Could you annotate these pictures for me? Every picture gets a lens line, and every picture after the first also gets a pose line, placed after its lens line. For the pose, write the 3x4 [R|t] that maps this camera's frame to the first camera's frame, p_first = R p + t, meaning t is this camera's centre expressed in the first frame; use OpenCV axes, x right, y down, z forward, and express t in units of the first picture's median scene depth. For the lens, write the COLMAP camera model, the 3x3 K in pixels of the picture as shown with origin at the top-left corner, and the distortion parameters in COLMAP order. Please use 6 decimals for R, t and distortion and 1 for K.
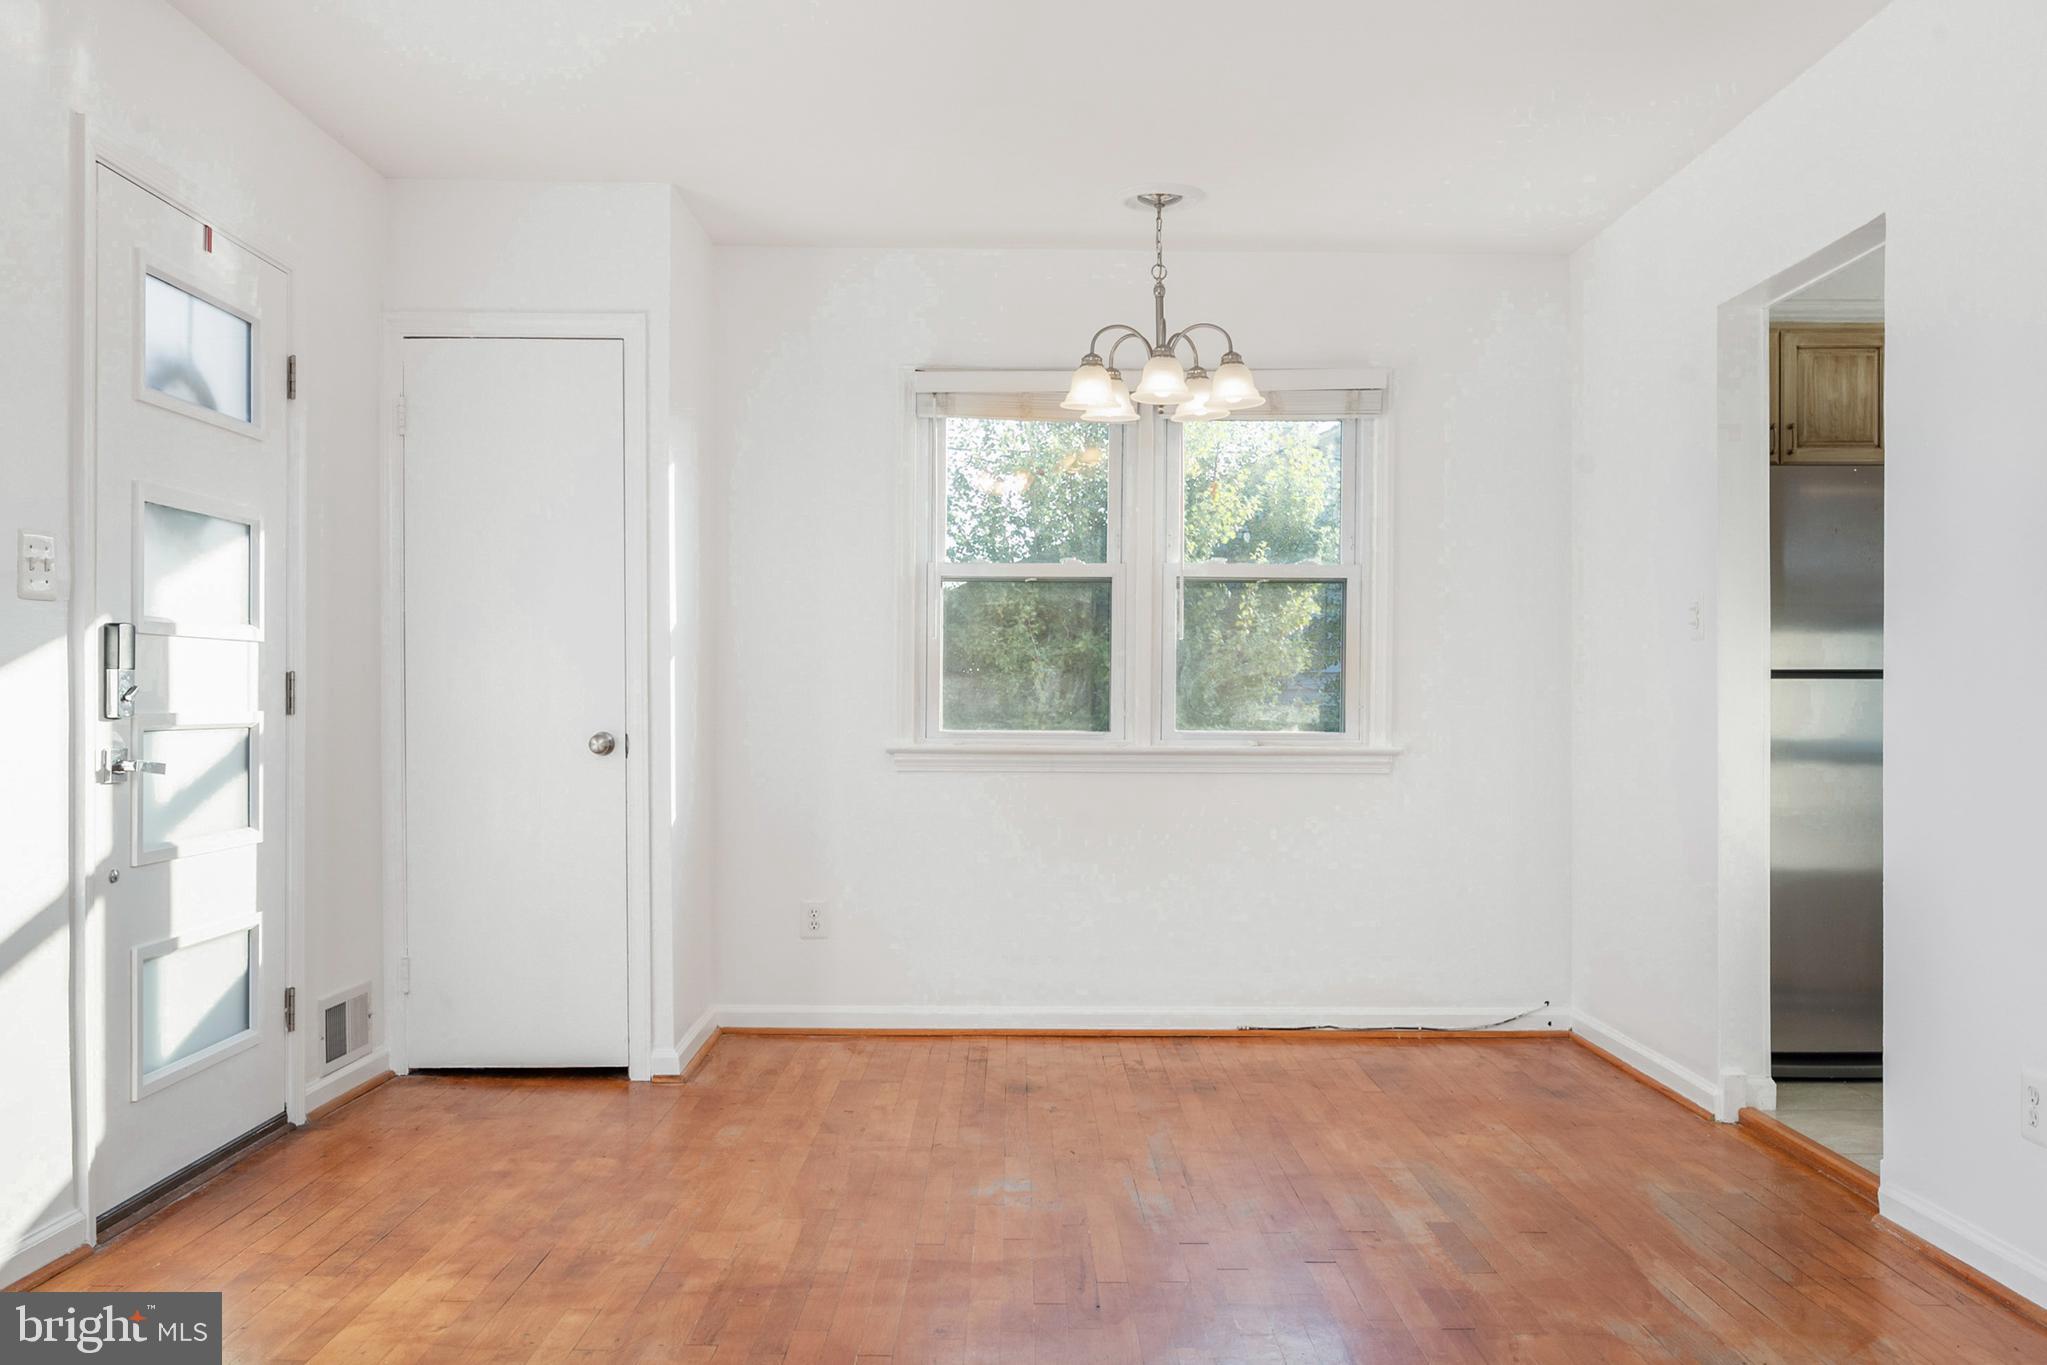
lens RADIAL K [[1781.9, 0, 1021.1], [0, 1781.9, 704.6], [0, 0, 1]] dist [0.012656, -0.036616]
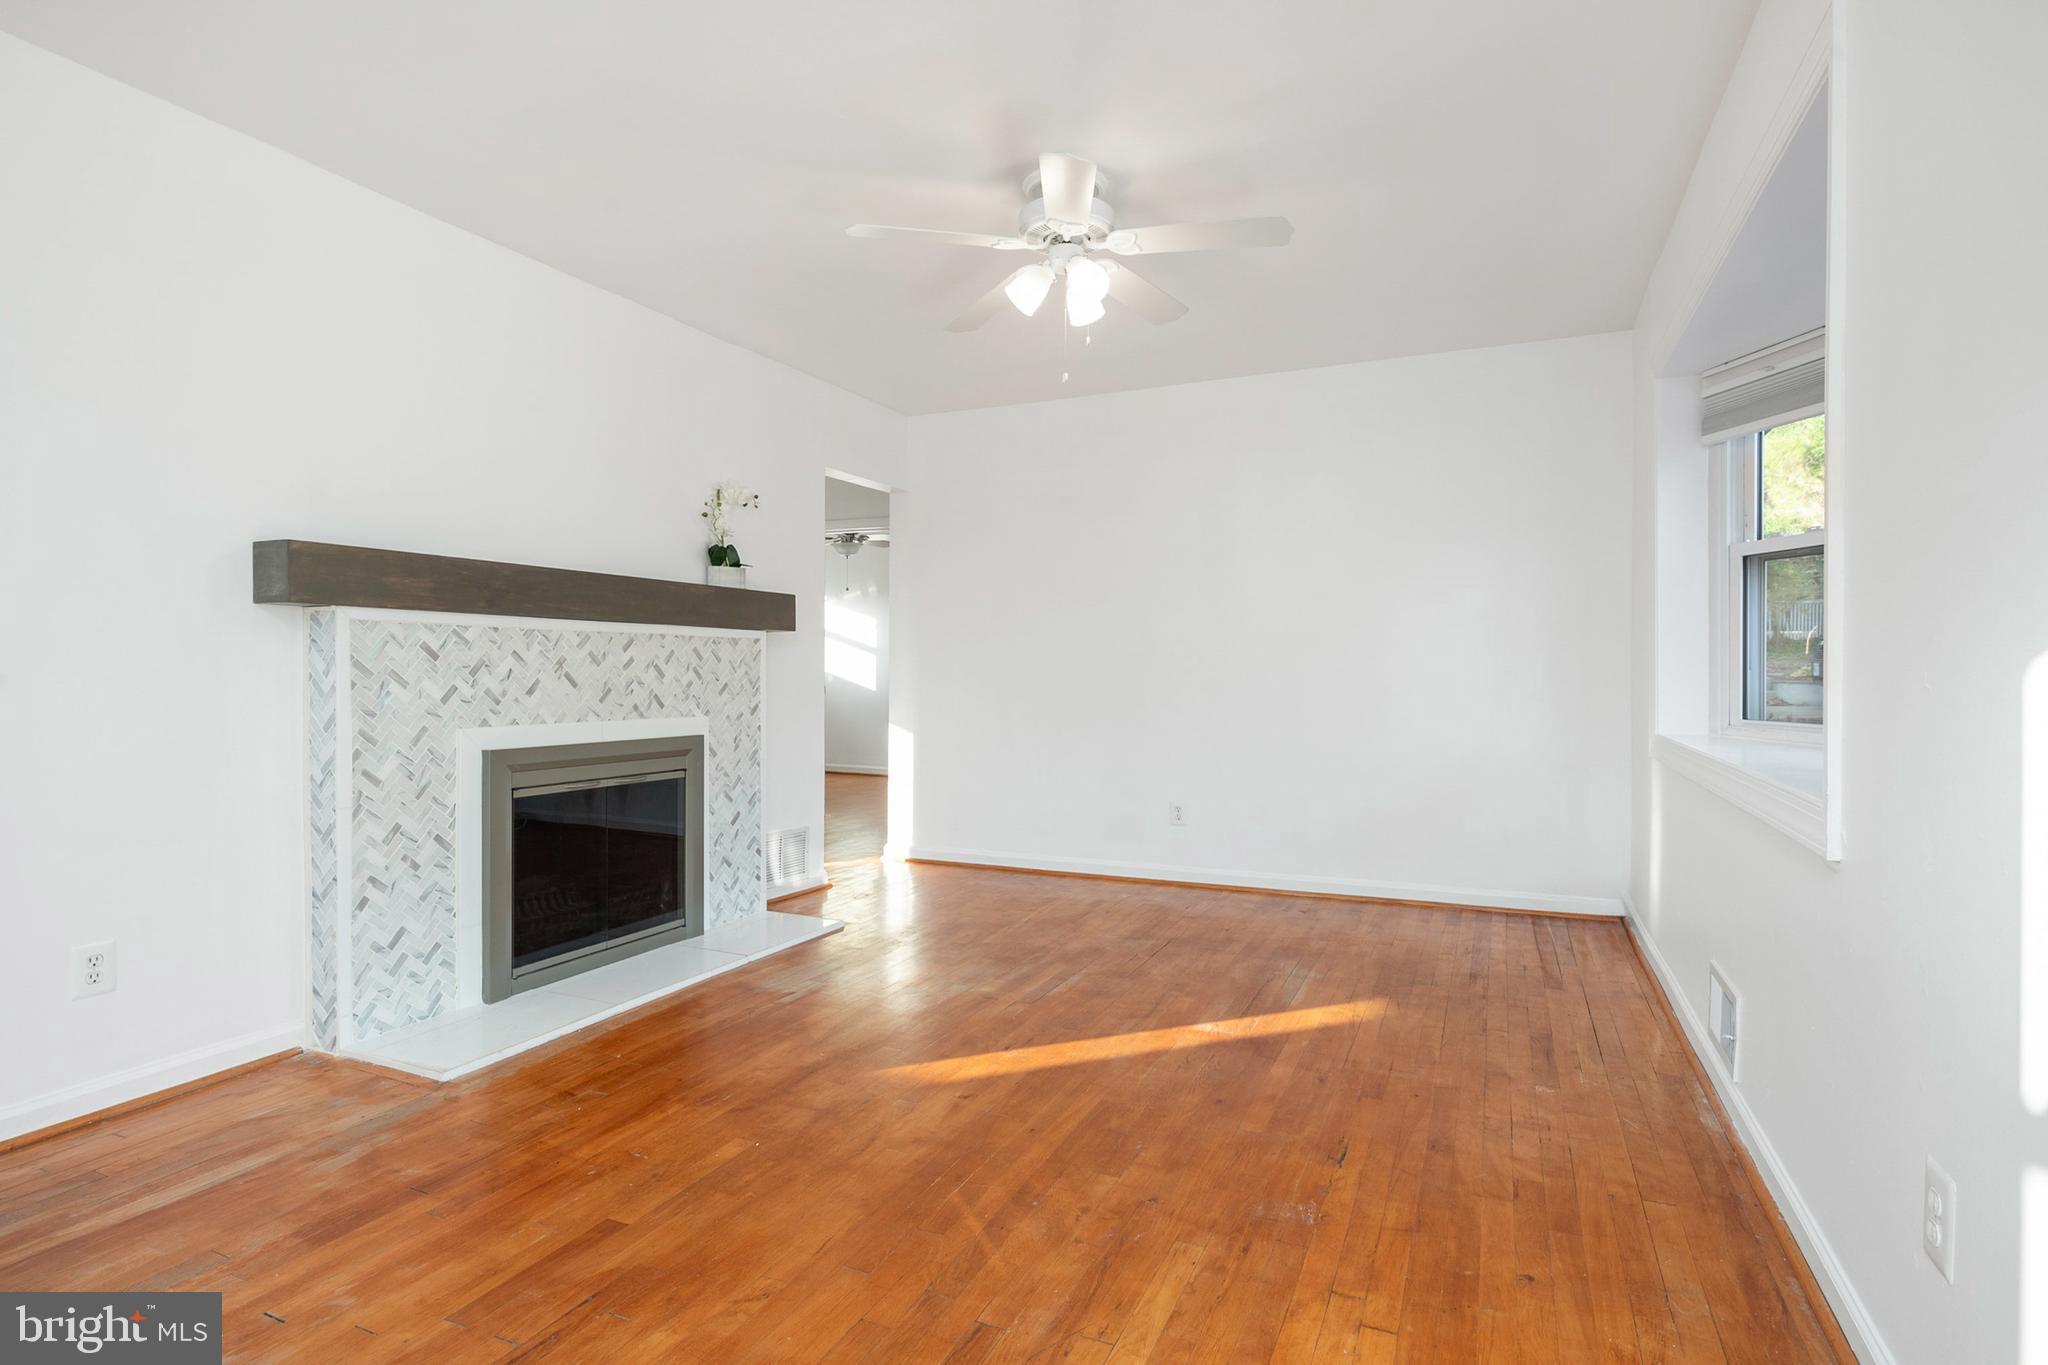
lens RADIAL K [[1048.6, 0, 1021.6], [0, 1048.6, 678.0], [0, 0, 1]] dist [-0.002662, -0.000450]
pose [[-0.904921, -0.007837, 0.425507, -0.307576], [-0.003028, 0.999924, 0.011976, -0.006328], [-0.425568, 0.009548, -0.904876, 1.060093]]
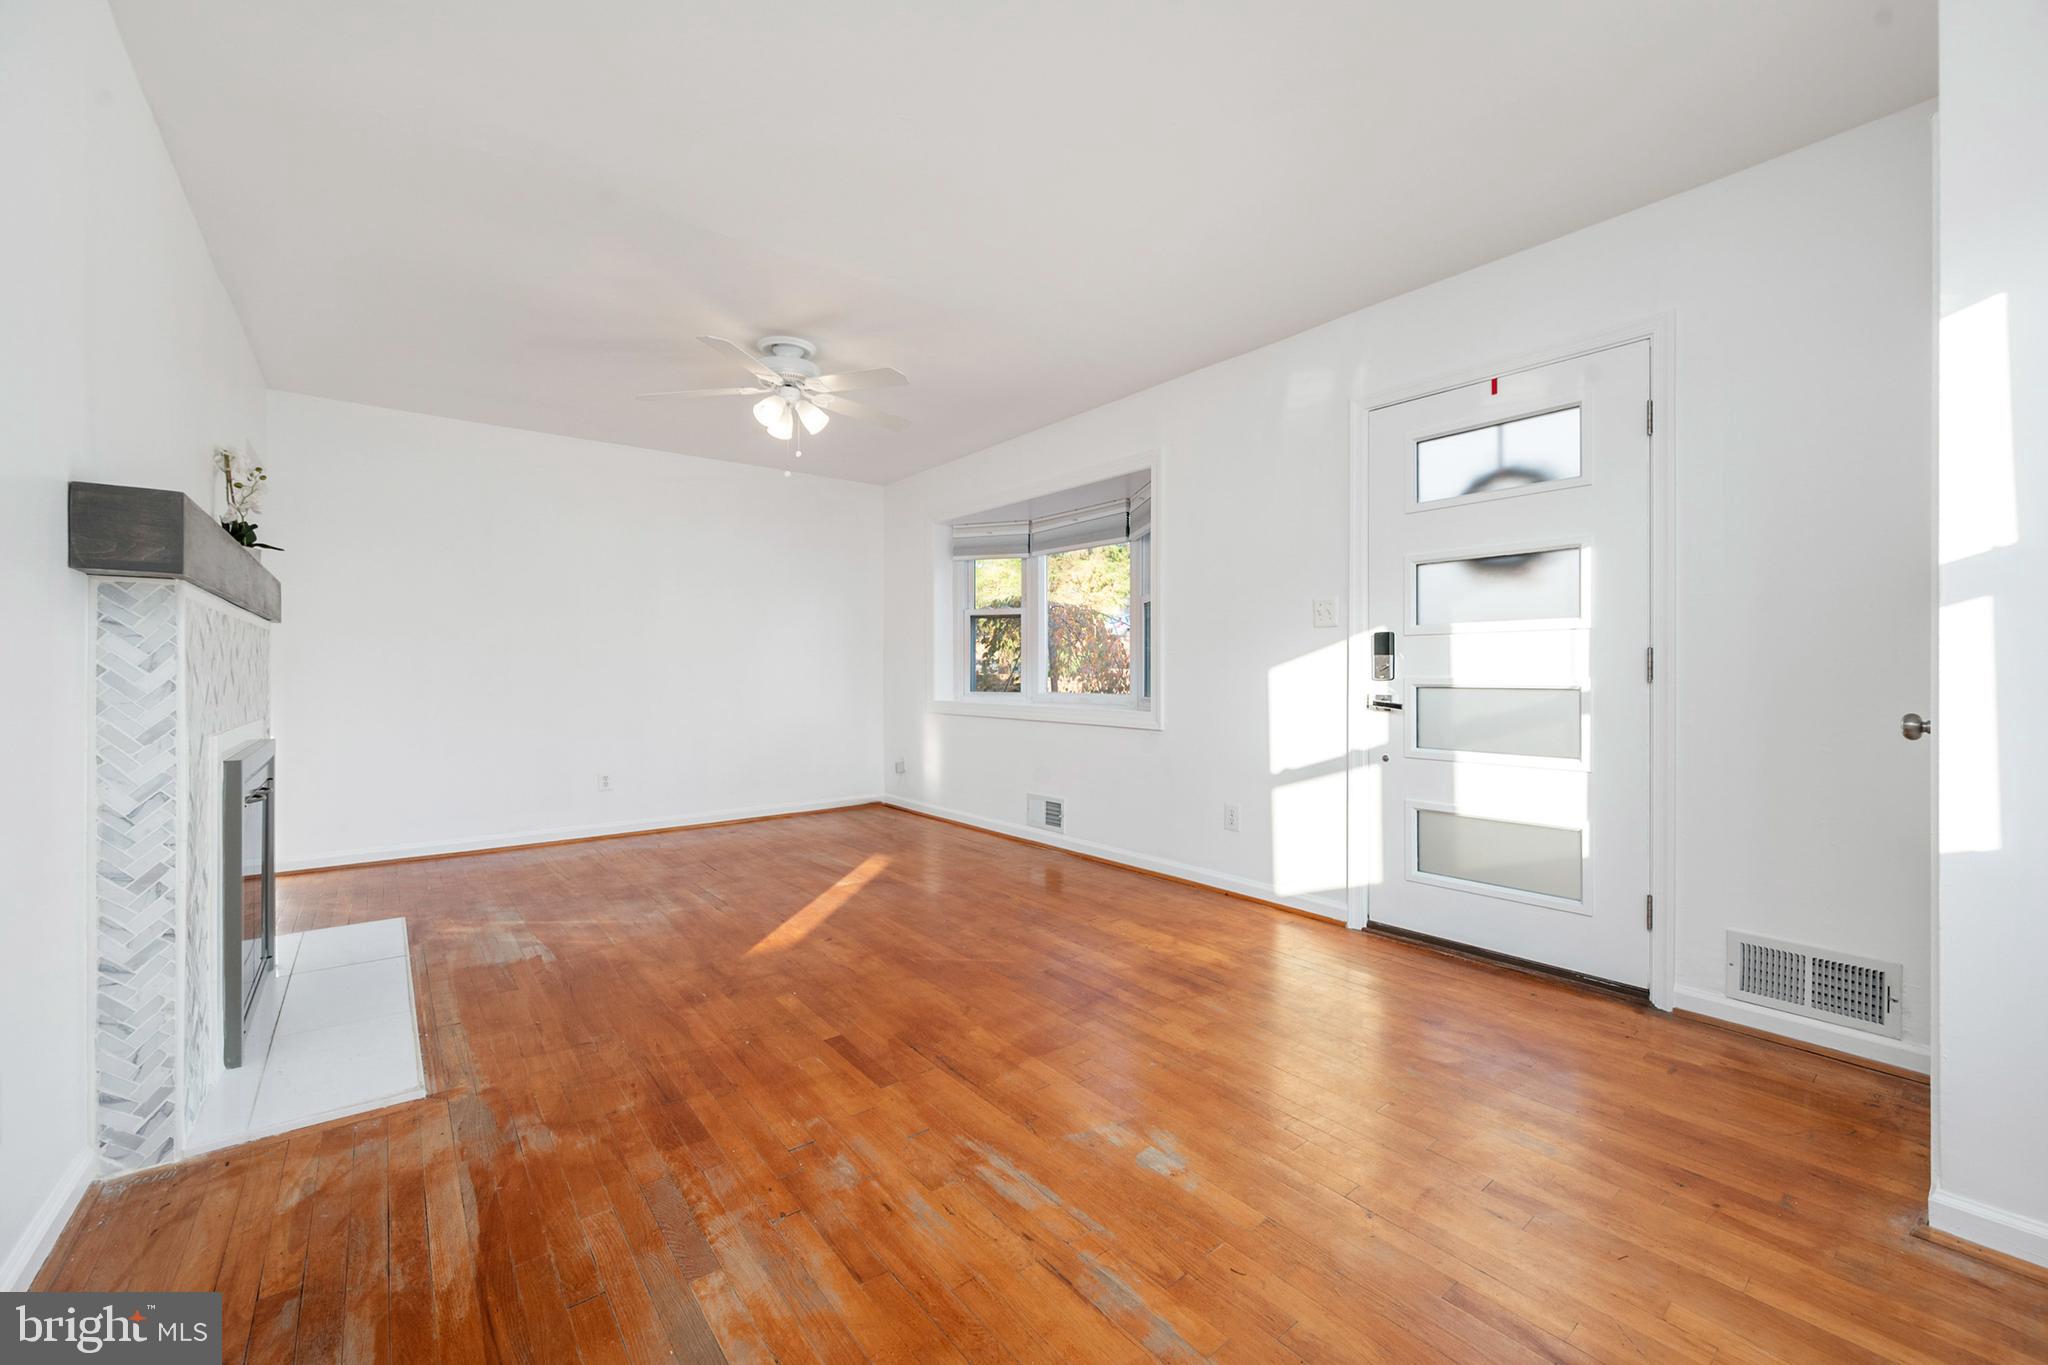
lens RADIAL K [[830.8, 0, 1041.8], [0, 830.8, 669.7], [0, 0, 1]] dist [0.000468, -0.001311]
pose [[-0.777023, -0.004653, -0.629455, 0.316435], [-0.003995, 0.999989, -0.002460, 0.000779], [0.629460, 0.000603, -0.777033, 1.236053]]
